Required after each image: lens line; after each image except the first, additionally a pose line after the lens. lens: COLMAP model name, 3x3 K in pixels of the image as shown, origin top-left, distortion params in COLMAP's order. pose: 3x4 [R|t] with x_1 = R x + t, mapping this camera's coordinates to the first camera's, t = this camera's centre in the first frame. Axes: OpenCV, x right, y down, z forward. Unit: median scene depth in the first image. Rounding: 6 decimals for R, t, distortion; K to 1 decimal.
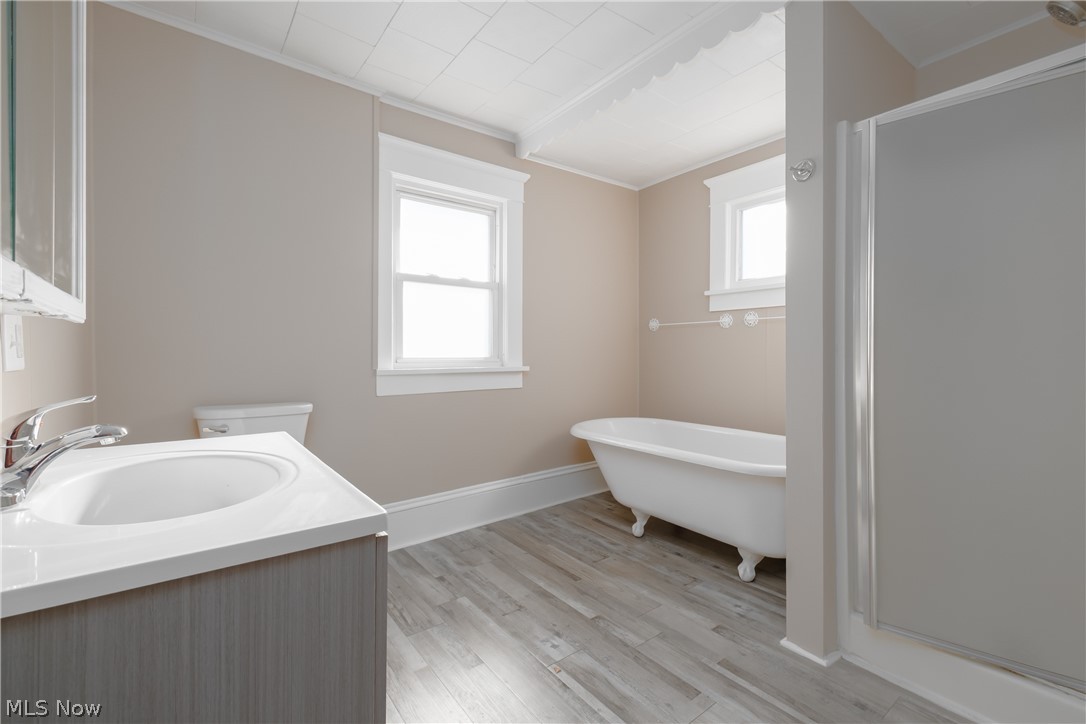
lens RADIAL K [[475.1, 0, 541.0], [0, 475.1, 355.8], [0, 0, 1]] dist [0.009878, -0.002711]
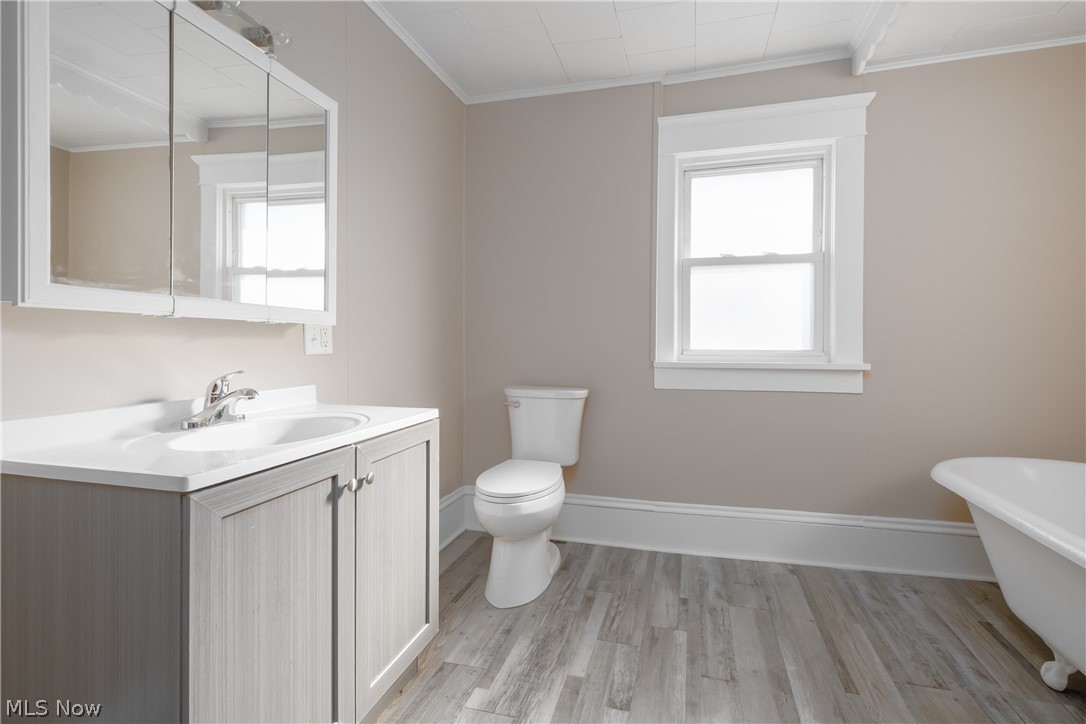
lens RADIAL K [[475.1, 0, 561.5], [0, 475.1, 345.3], [0, 0, 1]] dist [0.009878, -0.002711]
pose [[0.618857, 0.002519, -0.785500, 0.284145], [-0.007298, 0.999970, -0.002544, -0.000035], [0.785470, 0.007307, 0.618857, 0.230384]]
